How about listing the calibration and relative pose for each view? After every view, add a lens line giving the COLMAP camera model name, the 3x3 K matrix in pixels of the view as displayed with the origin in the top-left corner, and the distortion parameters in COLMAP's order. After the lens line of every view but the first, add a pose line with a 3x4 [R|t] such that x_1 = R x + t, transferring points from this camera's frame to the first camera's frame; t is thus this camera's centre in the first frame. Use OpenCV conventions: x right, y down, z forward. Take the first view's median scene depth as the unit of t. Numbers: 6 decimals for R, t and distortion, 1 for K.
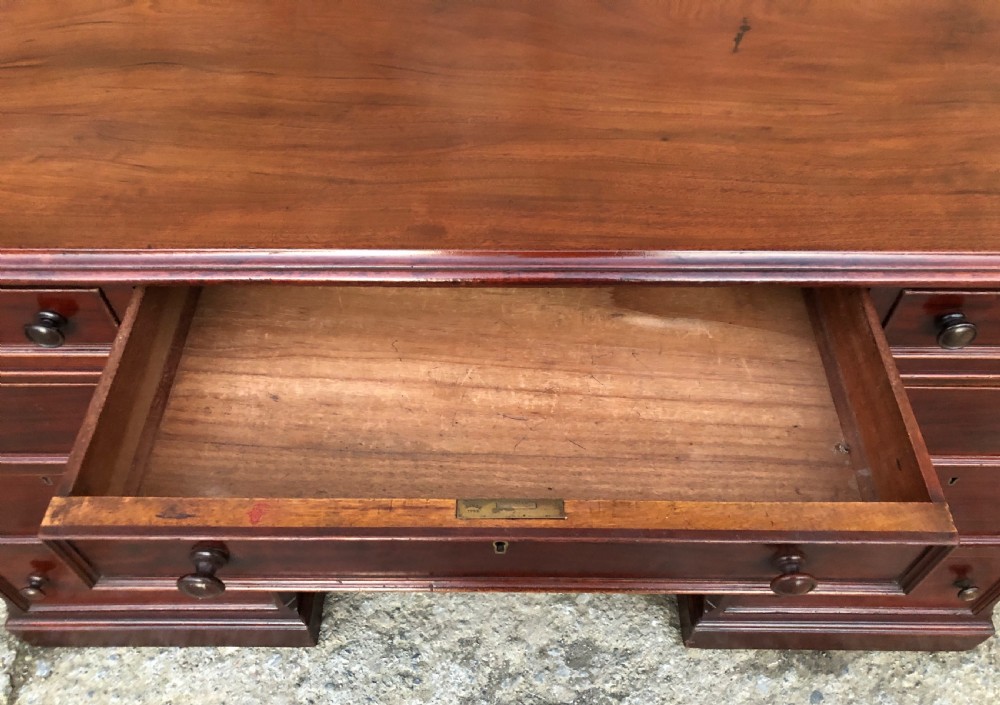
lens RADIAL K [[820.4, 0, 505.8], [0, 820.4, 368.8], [0, 0, 1]] dist [0.010554, 0.000278]
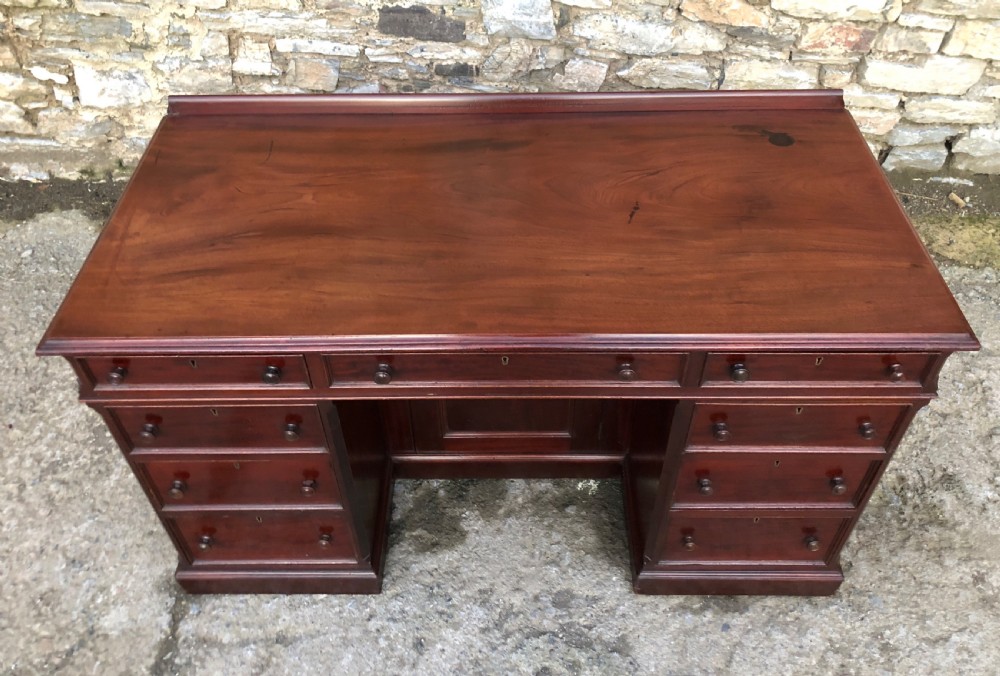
lens RADIAL K [[822.7, 0, 500.2], [0, 822.7, 297.6], [0, 0, 1]] dist [0.008016, 0.019978]
pose [[0.999836, -0.008653, -0.015917, 0.009070], [0.006314, 0.989913, -0.141536, 0.027050], [0.016981, 0.141412, 0.989805, -0.517695]]
